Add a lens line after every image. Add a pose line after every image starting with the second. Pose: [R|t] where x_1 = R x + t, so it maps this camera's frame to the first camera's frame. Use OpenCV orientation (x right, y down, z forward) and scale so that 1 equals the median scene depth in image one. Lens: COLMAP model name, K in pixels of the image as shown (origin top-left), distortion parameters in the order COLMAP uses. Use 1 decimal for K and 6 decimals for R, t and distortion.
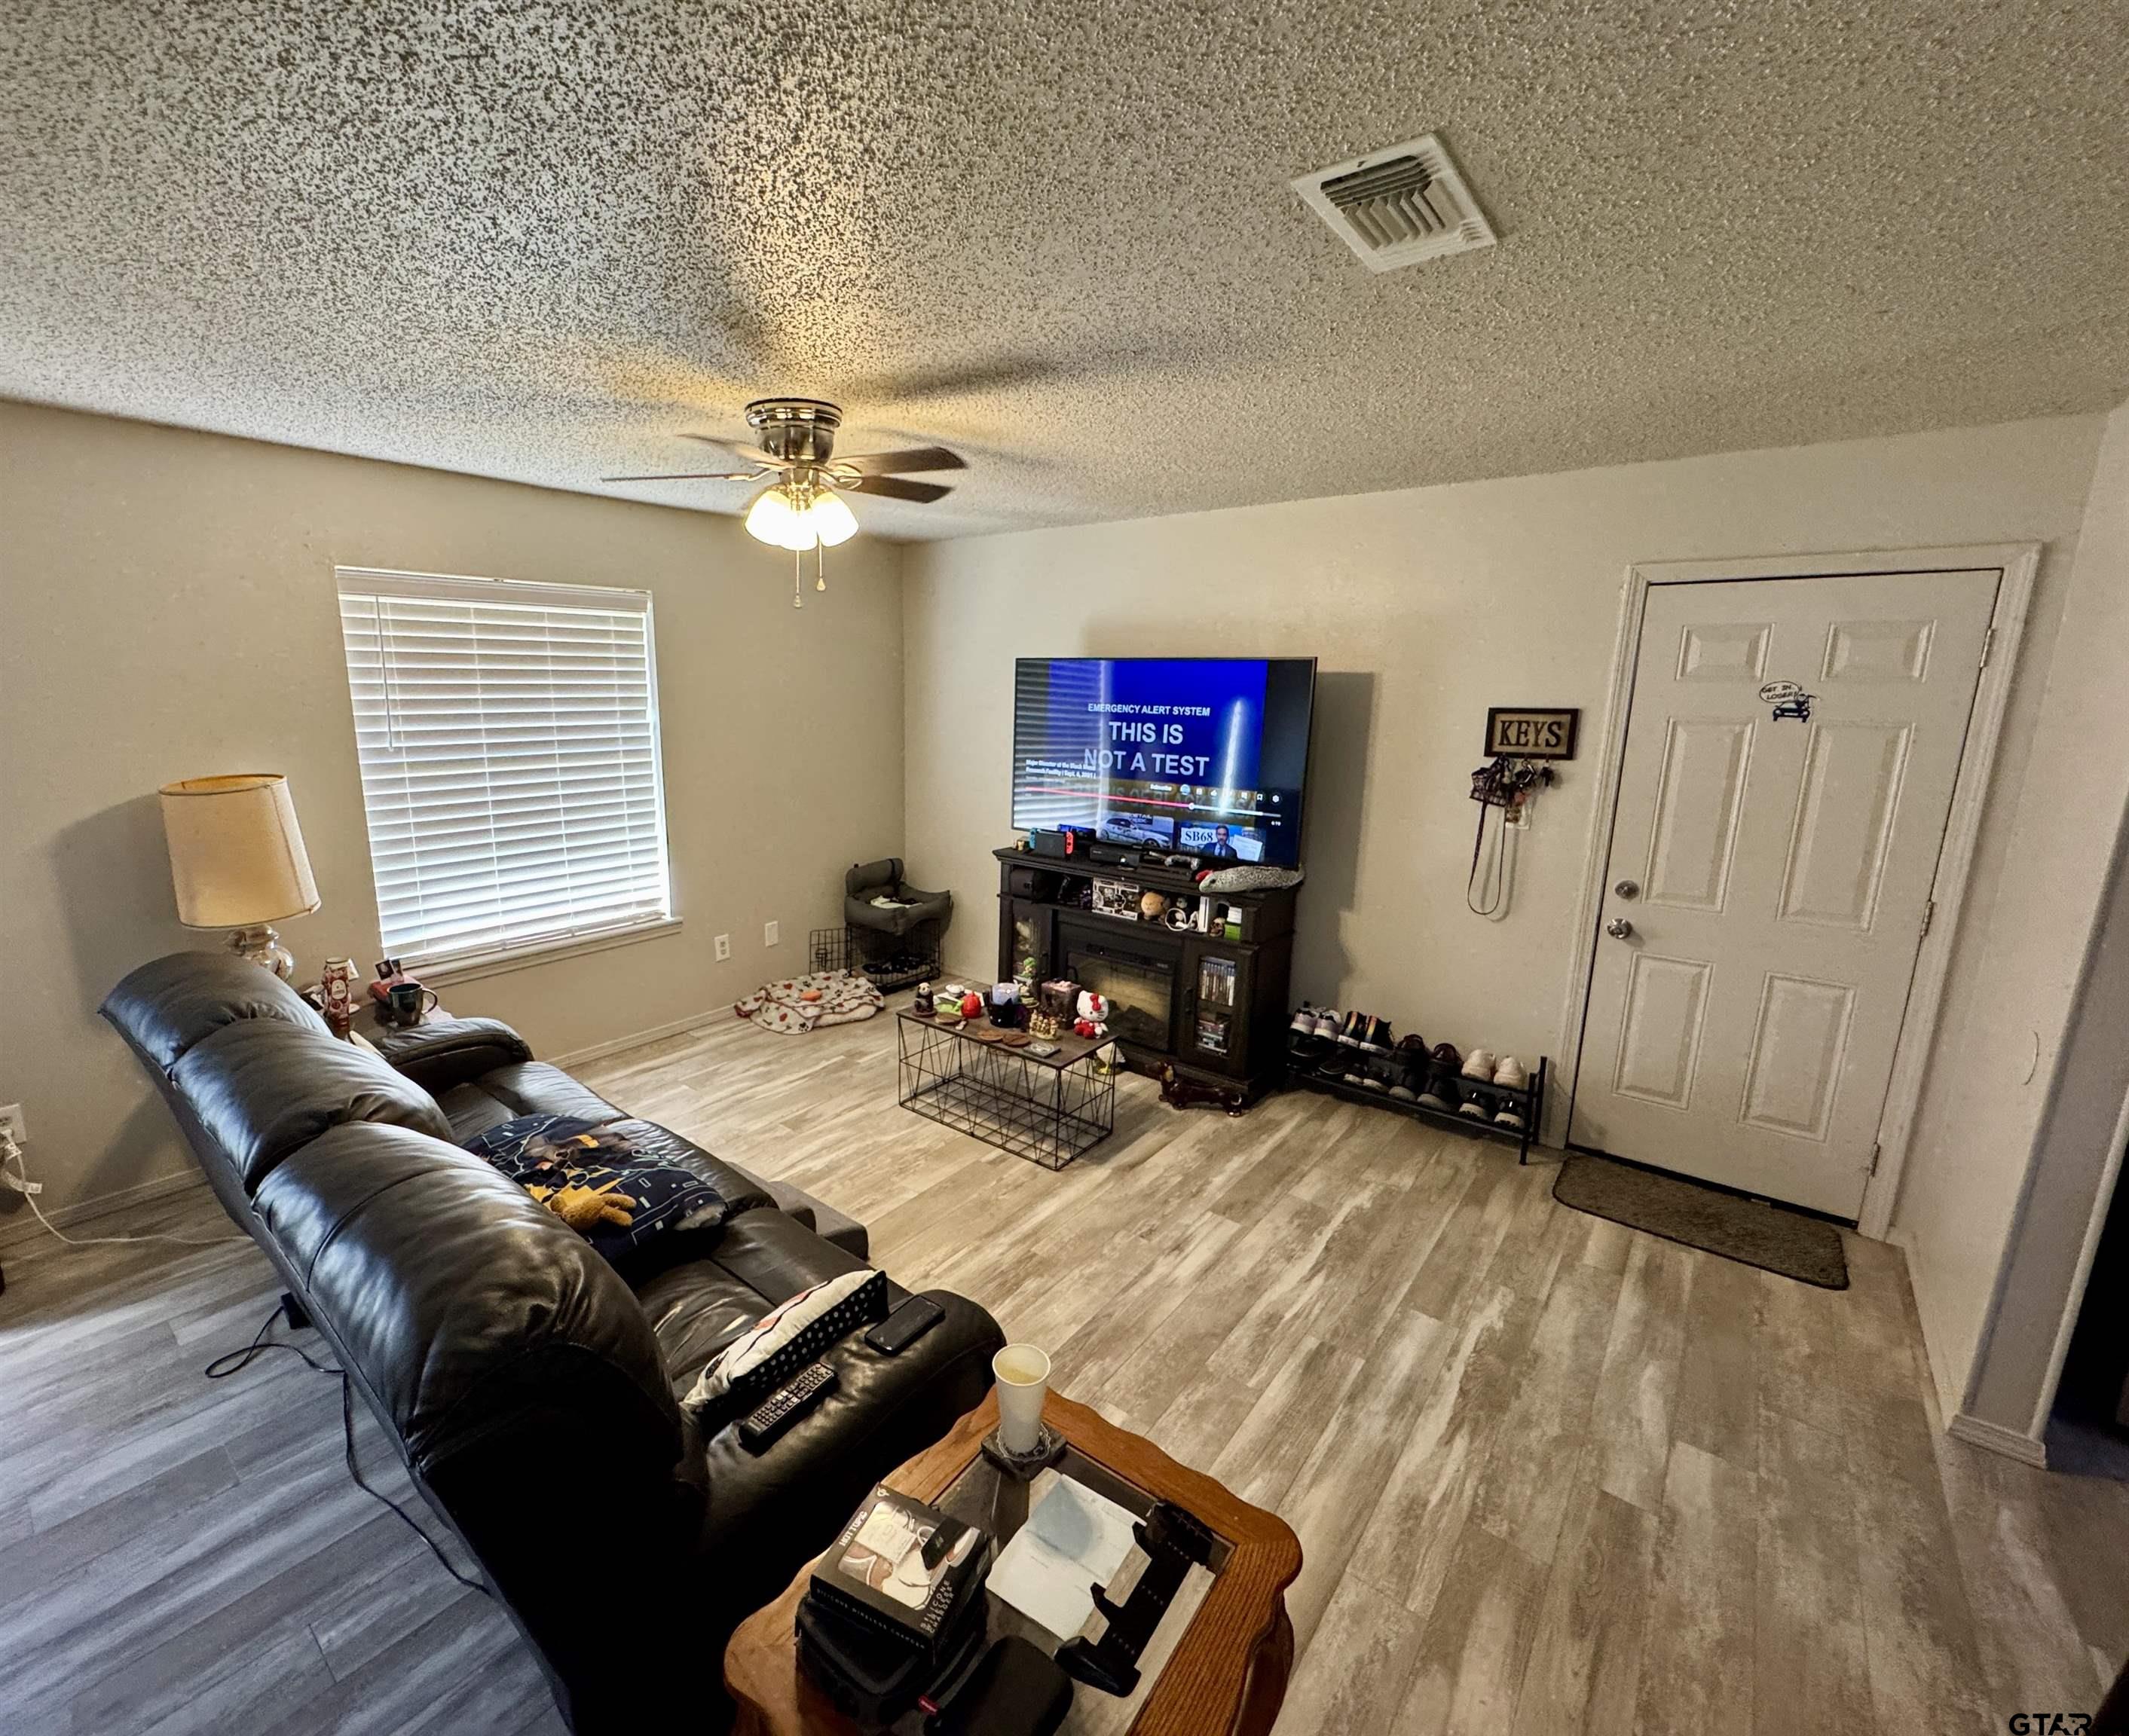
lens RADIAL K [[928.2, 0, 970.0], [0, 928.2, 862.3], [0, 0, 1]] dist [-0.001382, -0.000052]
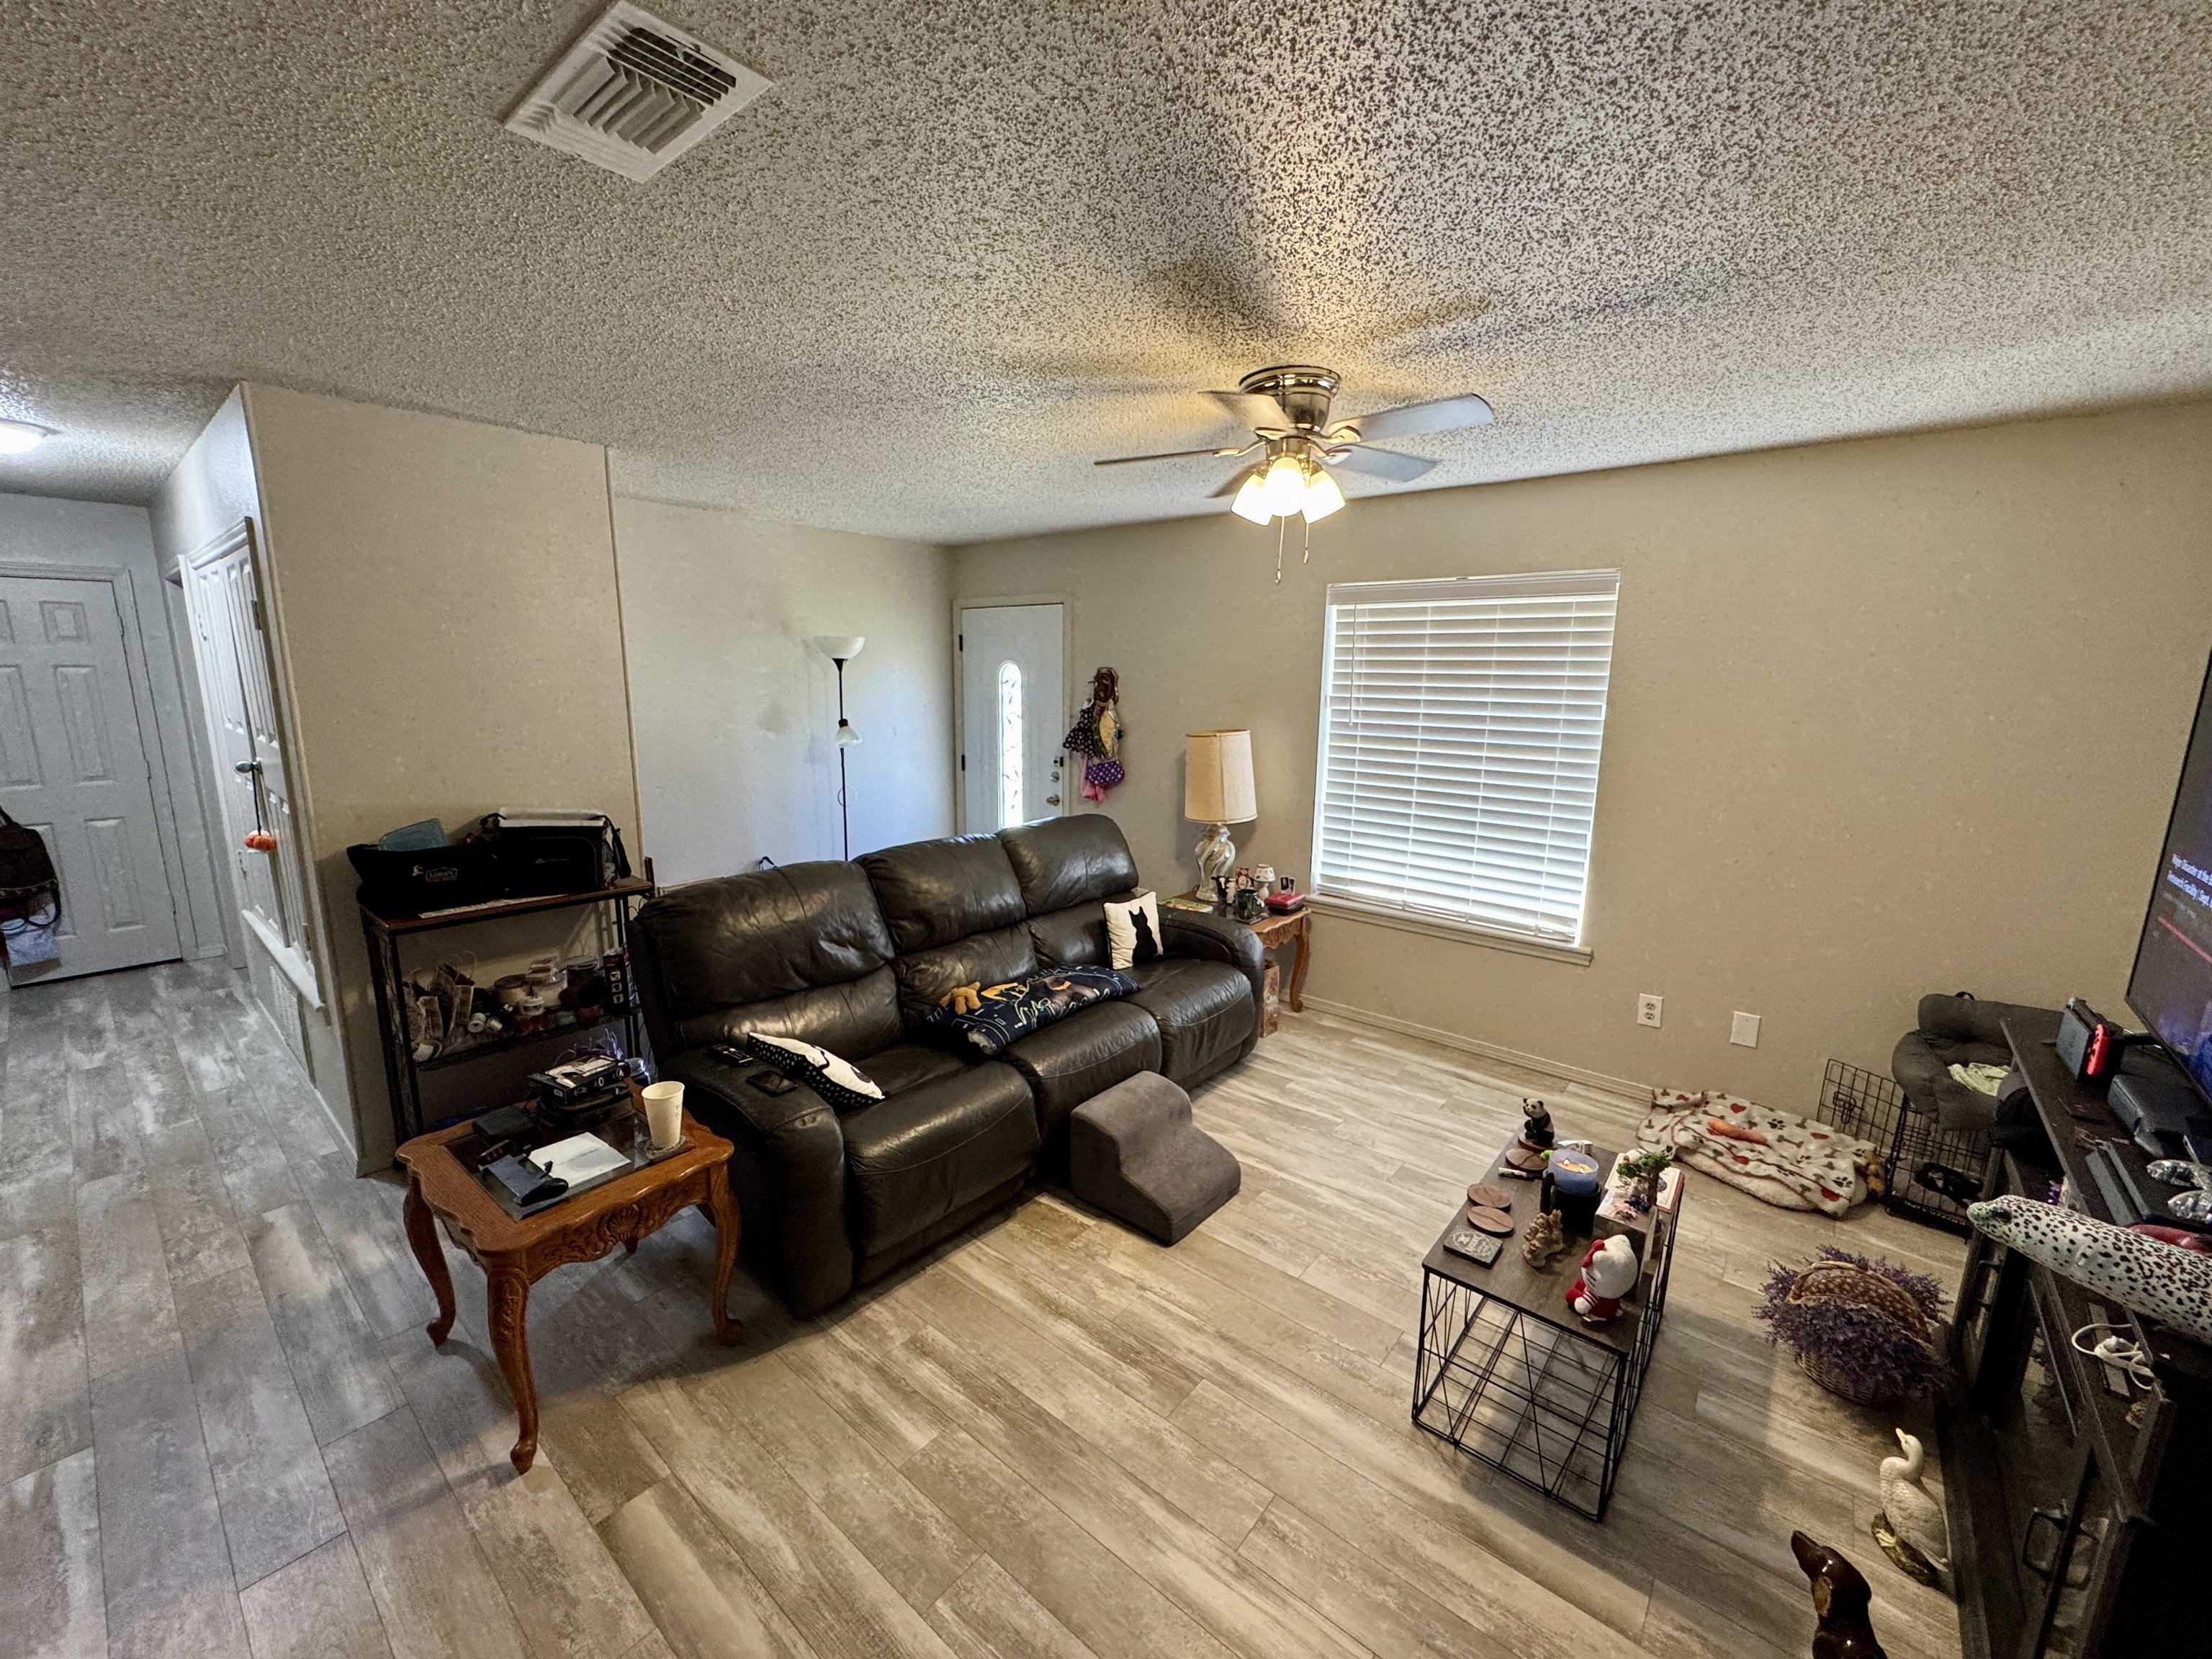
lens RADIAL K [[883.7, 0, 1106.0], [0, 883.7, 829.5], [0, 0, 1]] dist [-0.000284, 0.000008]
pose [[0.010293, 0.170802, -0.985252, 0.498933], [-0.207981, 0.964121, 0.164966, -0.094898], [0.978079, 0.203216, 0.045447, 0.545642]]
